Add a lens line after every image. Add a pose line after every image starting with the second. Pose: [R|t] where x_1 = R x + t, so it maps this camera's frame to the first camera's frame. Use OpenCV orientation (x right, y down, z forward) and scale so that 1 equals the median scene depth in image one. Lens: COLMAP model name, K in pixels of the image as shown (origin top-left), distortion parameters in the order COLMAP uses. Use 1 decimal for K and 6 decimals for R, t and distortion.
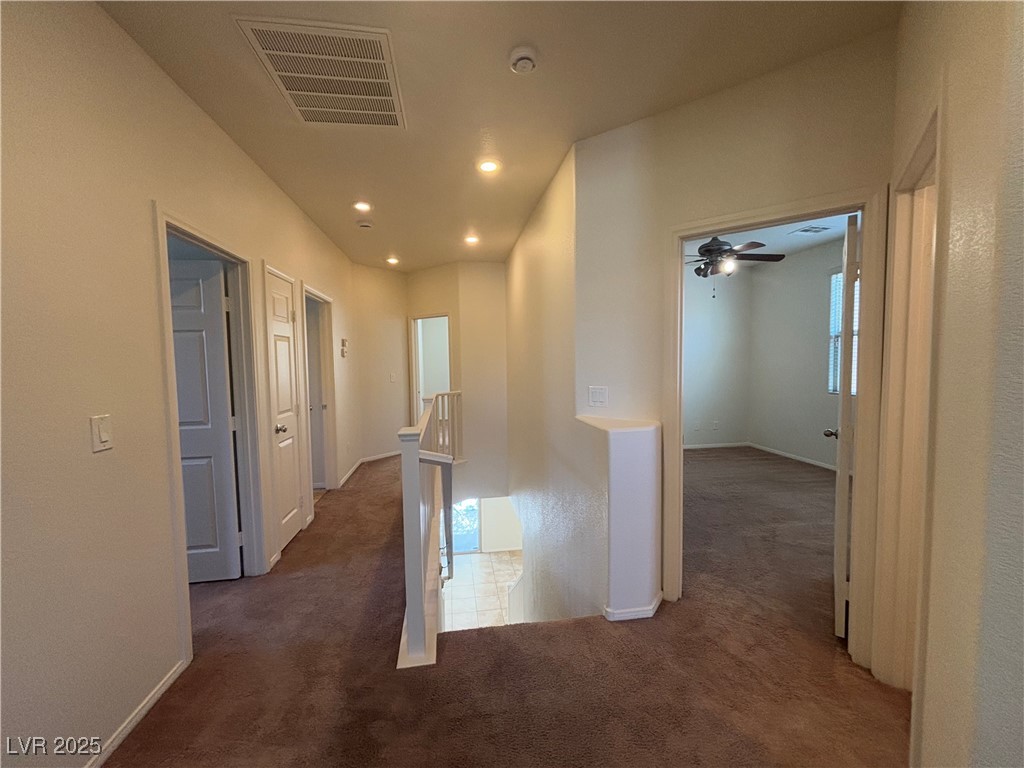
lens RADIAL K [[410.5, 0, 514.8], [0, 410.5, 382.1], [0, 0, 1]] dist [-0.002166, -0.000071]
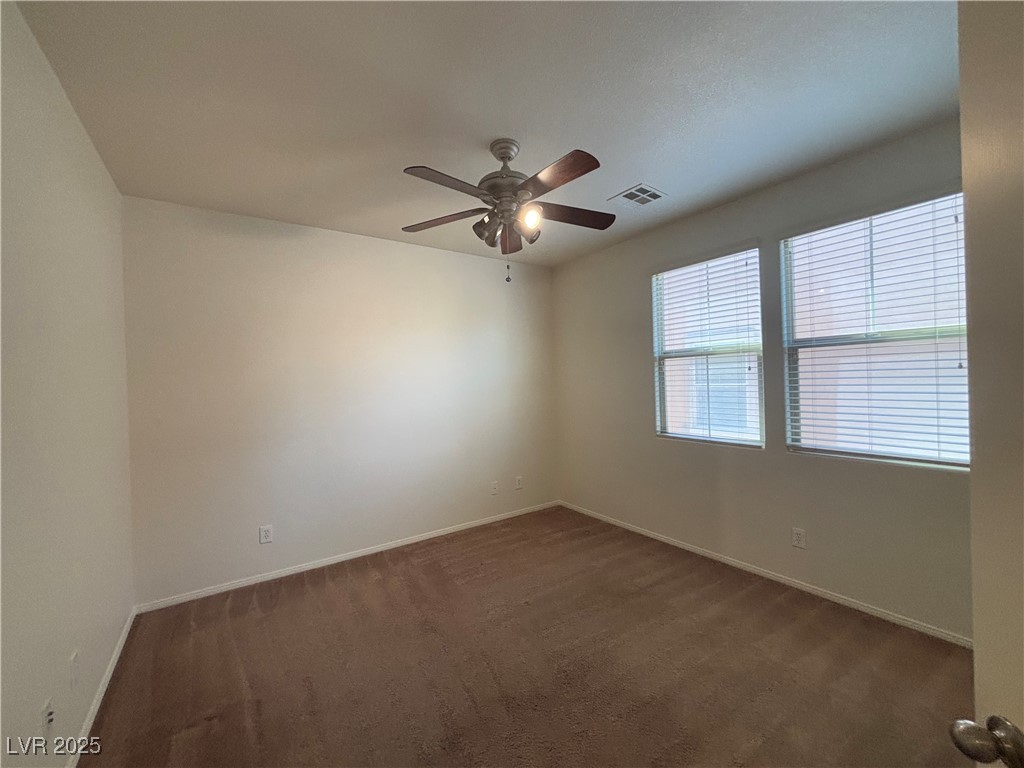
lens RADIAL K [[410.5, 0, 514.8], [0, 410.5, 382.1], [0, 0, 1]] dist [-0.002166, -0.000071]
pose [[0.896590, -0.015137, 0.442602, 0.249441], [0.045966, 0.997198, -0.059011, -0.042140], [-0.440469, 0.073254, 0.894774, 0.518396]]
